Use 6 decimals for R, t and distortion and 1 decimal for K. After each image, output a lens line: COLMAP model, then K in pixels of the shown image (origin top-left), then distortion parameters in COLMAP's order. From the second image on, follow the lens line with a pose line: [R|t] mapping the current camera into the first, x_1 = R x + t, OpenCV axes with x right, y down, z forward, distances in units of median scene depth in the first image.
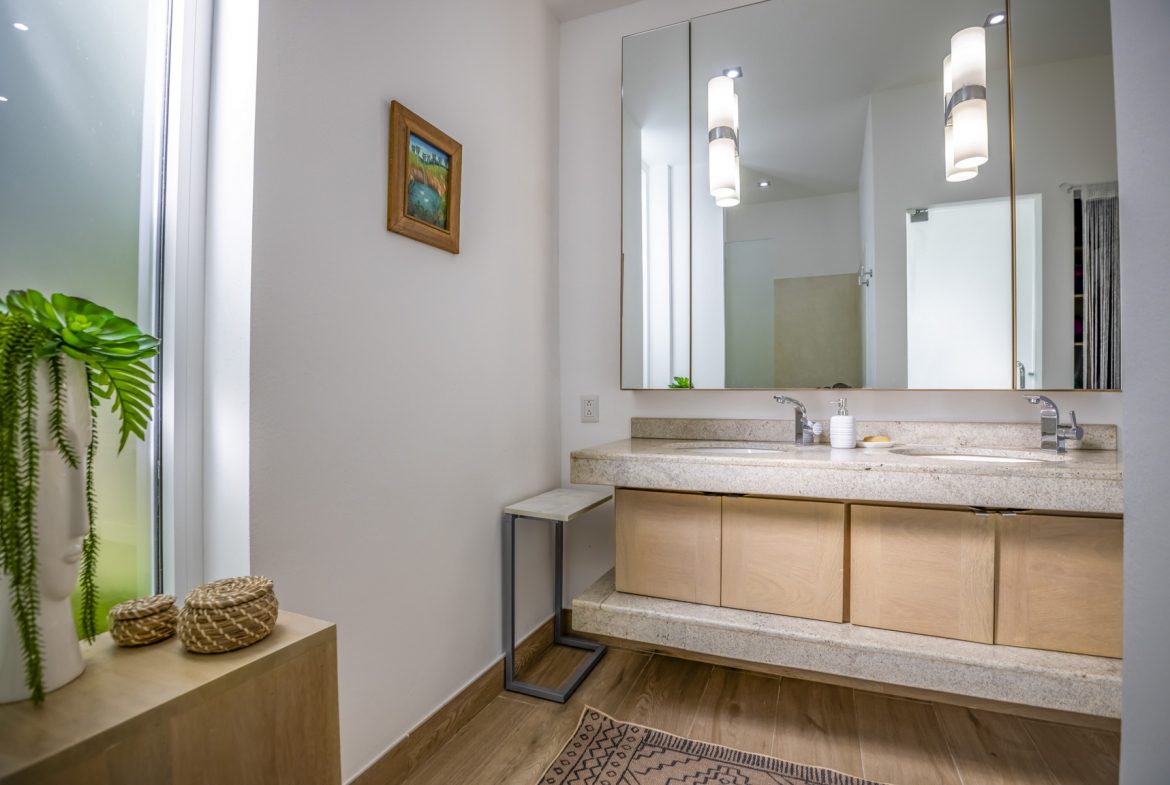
lens RADIAL K [[545.2, 0, 567.4], [0, 545.2, 388.2], [0, 0, 1]] dist [-0.048622, 0.012289]
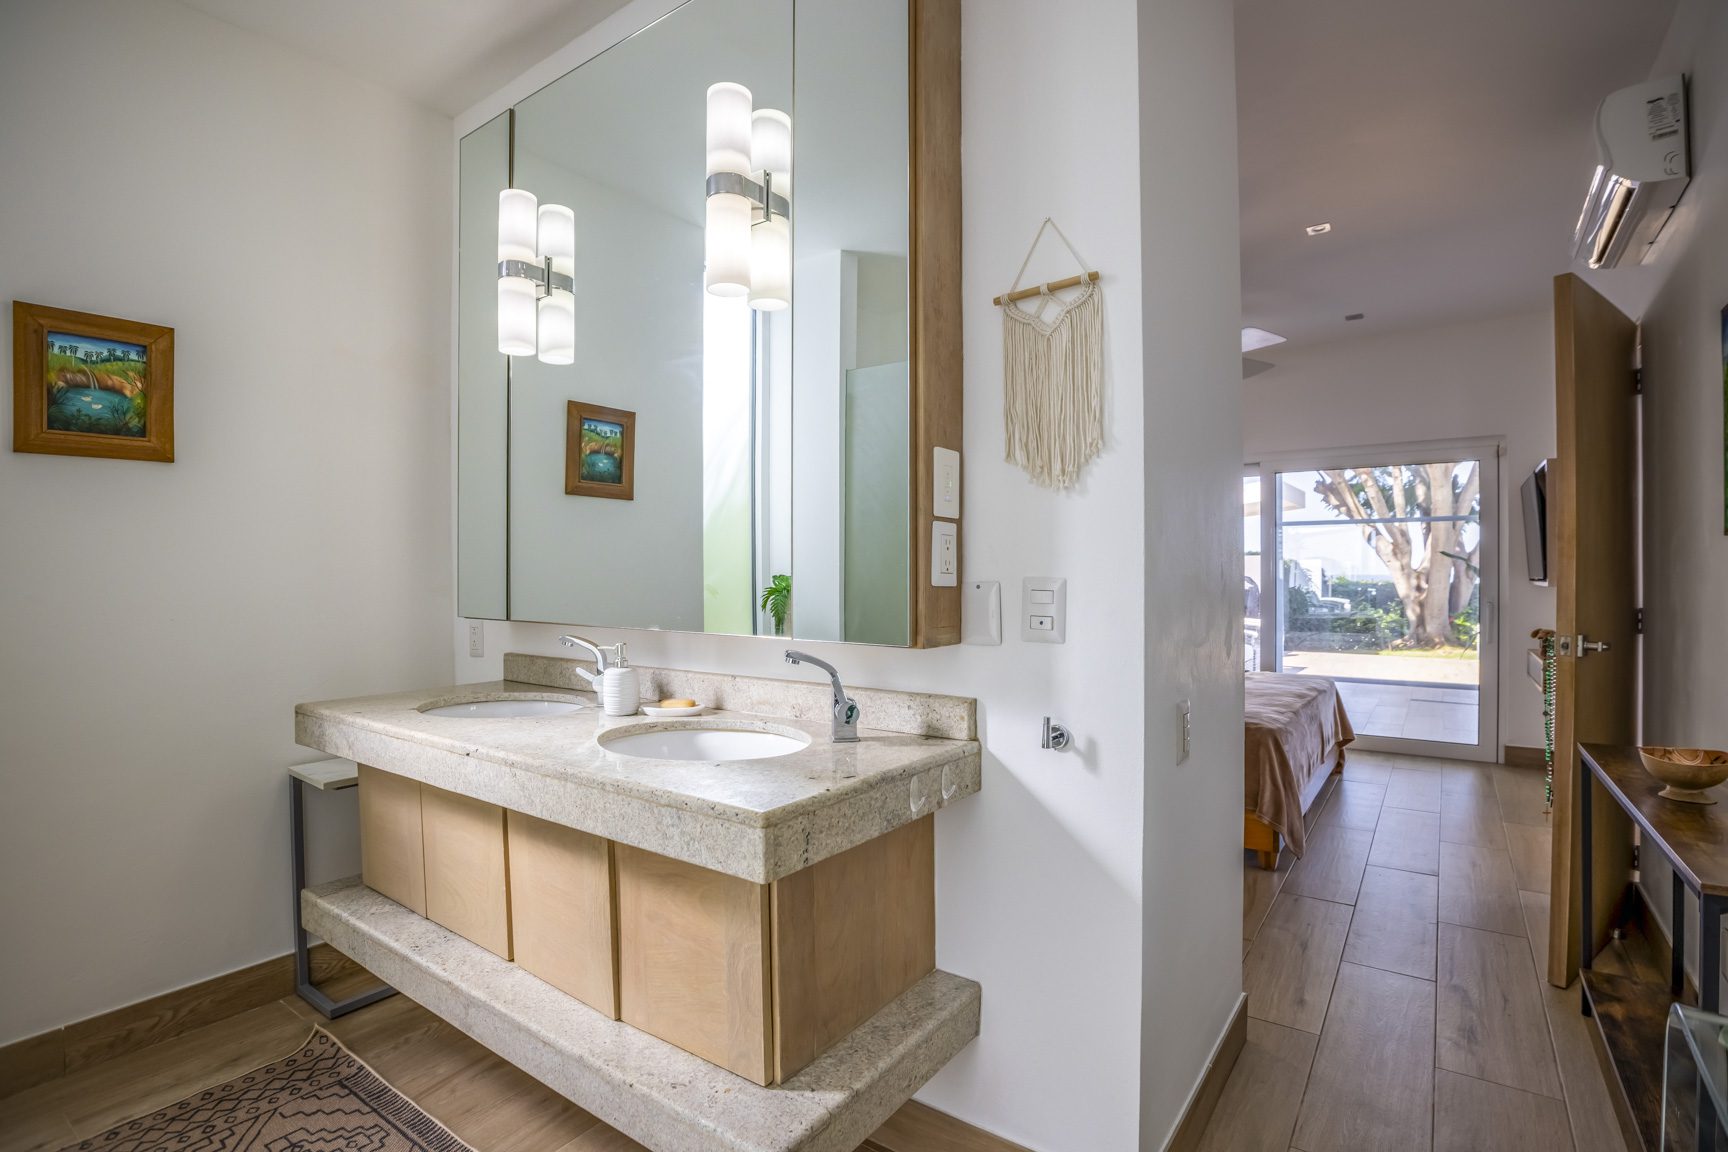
lens RADIAL K [[813.7, 0, 887.2], [0, 813.7, 574.3], [0, 0, 1]] dist [-0.040664, 0.008315]
pose [[0.975084, -0.003555, -0.221805, 1.198558], [0.007691, 0.999812, 0.017783, -0.094874], [0.221701, -0.019046, 0.974929, 0.065188]]
